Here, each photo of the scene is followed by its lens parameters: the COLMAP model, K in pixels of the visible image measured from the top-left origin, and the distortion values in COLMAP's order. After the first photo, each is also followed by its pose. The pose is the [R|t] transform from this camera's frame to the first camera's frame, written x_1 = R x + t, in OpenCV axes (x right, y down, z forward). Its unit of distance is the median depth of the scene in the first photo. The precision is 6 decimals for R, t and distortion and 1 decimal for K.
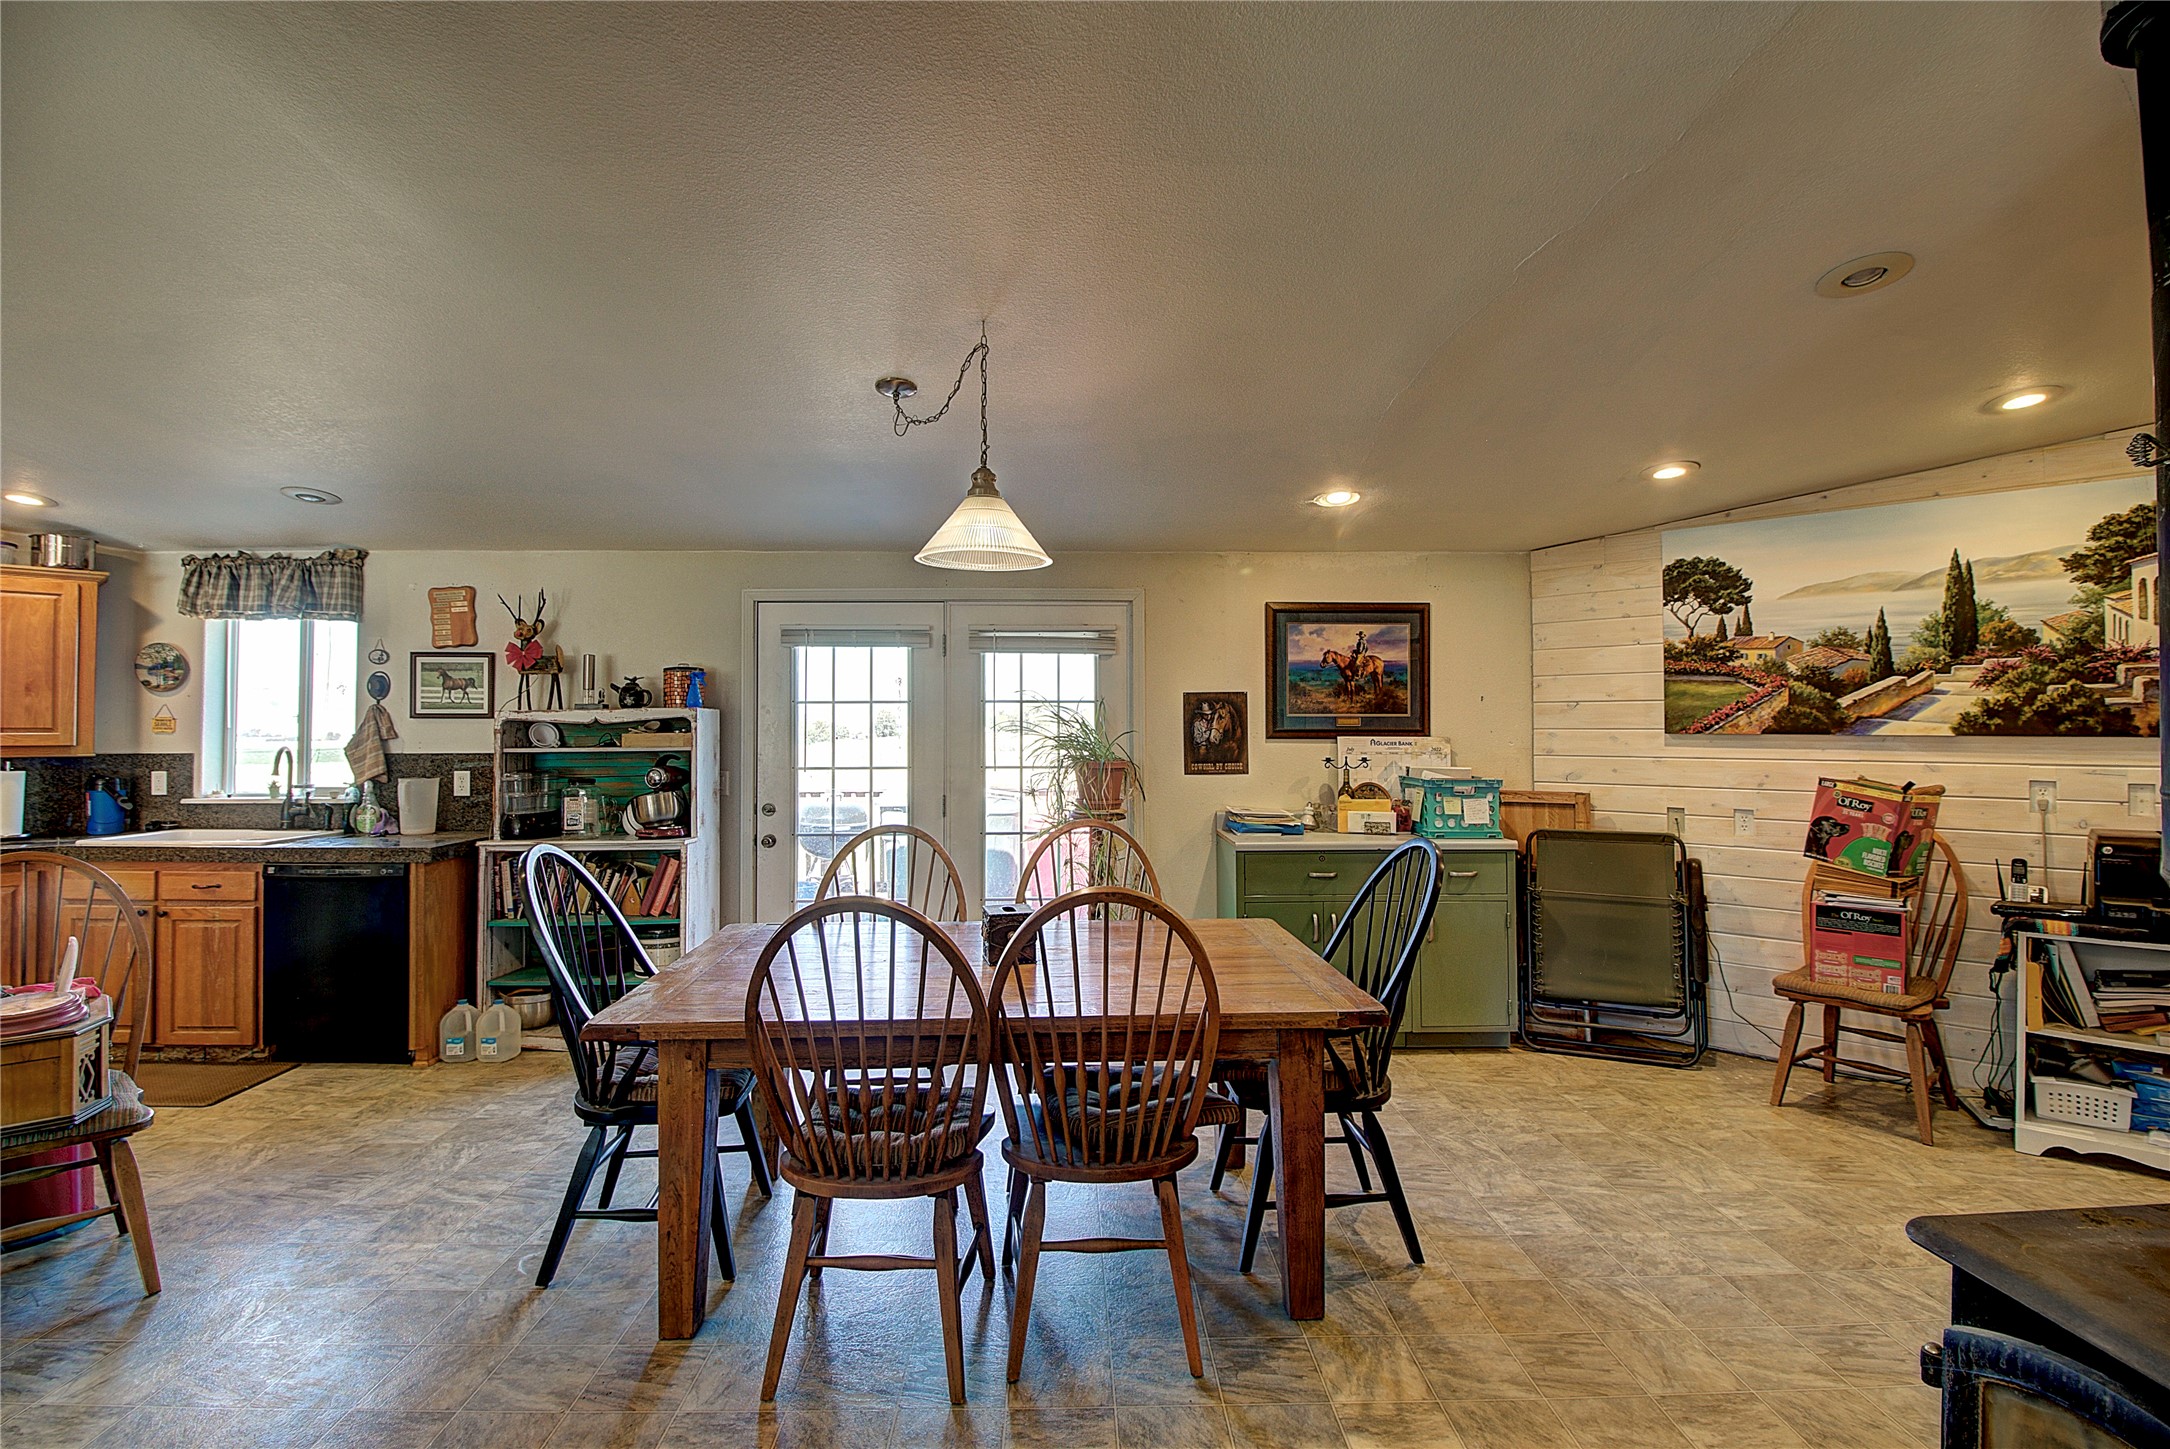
lens RADIAL K [[993.5, 0, 1079.5], [0, 993.5, 704.6], [0, 0, 1]] dist [0.000036, -0.013269]
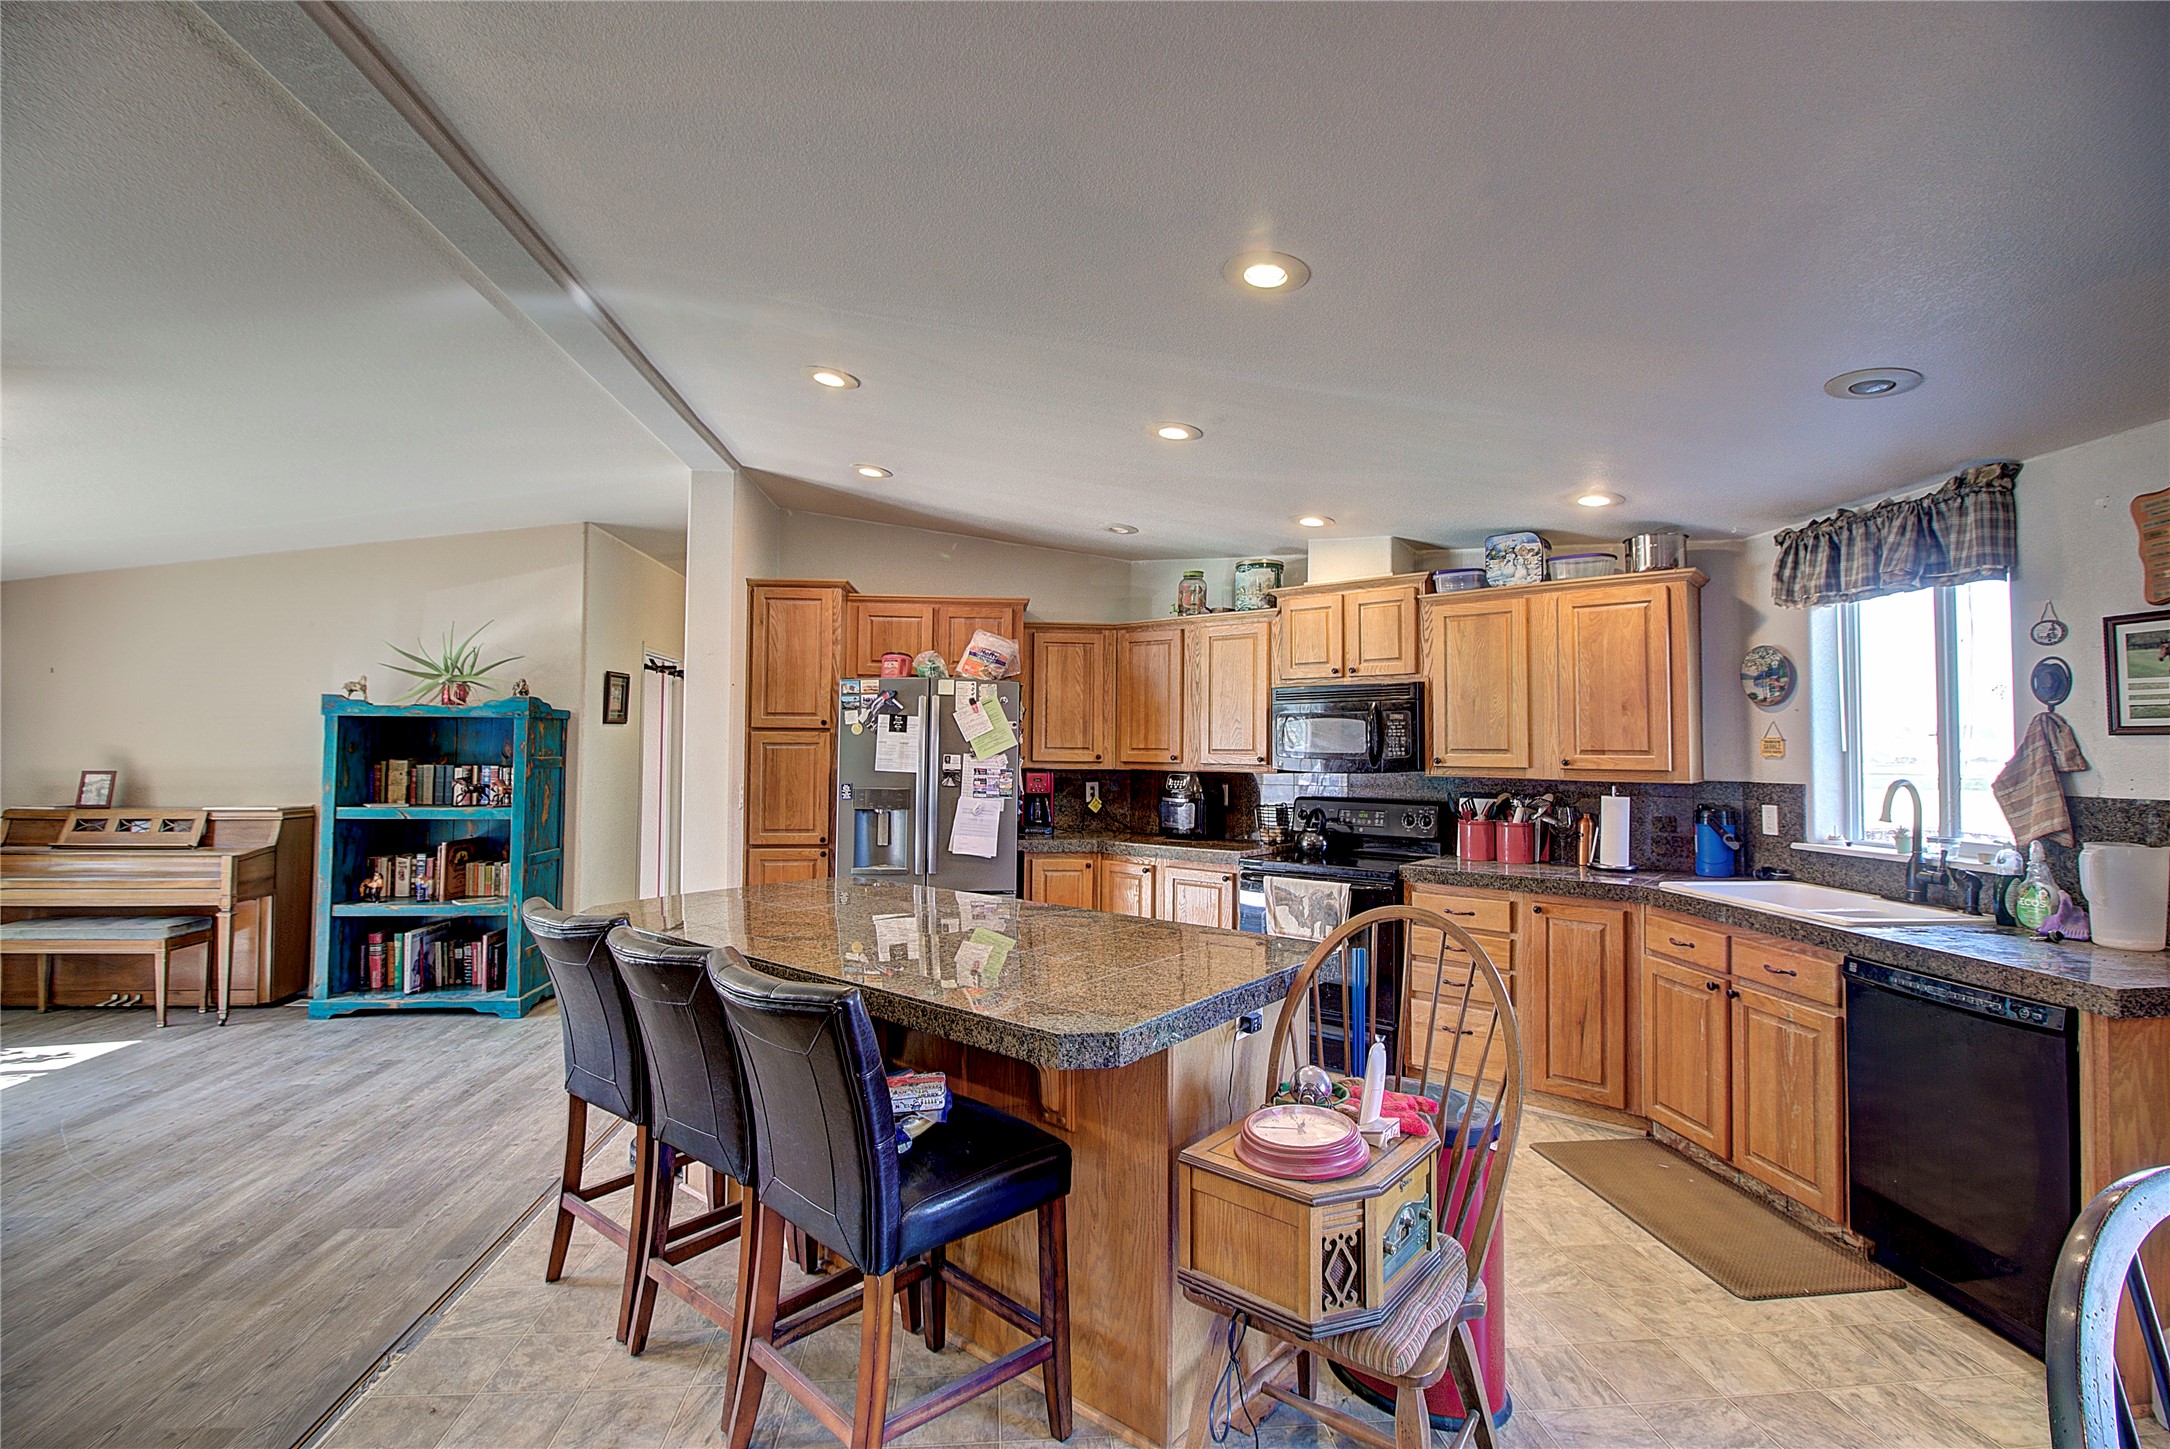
lens RADIAL K [[993.5, 0, 1079.5], [0, 993.5, 704.6], [0, 0, 1]] dist [0.000036, -0.013269]
pose [[0.067375, -0.041407, -0.996868, -0.166497], [0.017257, 0.999037, -0.040331, 0.008885], [0.997578, -0.014486, 0.068025, 0.388674]]
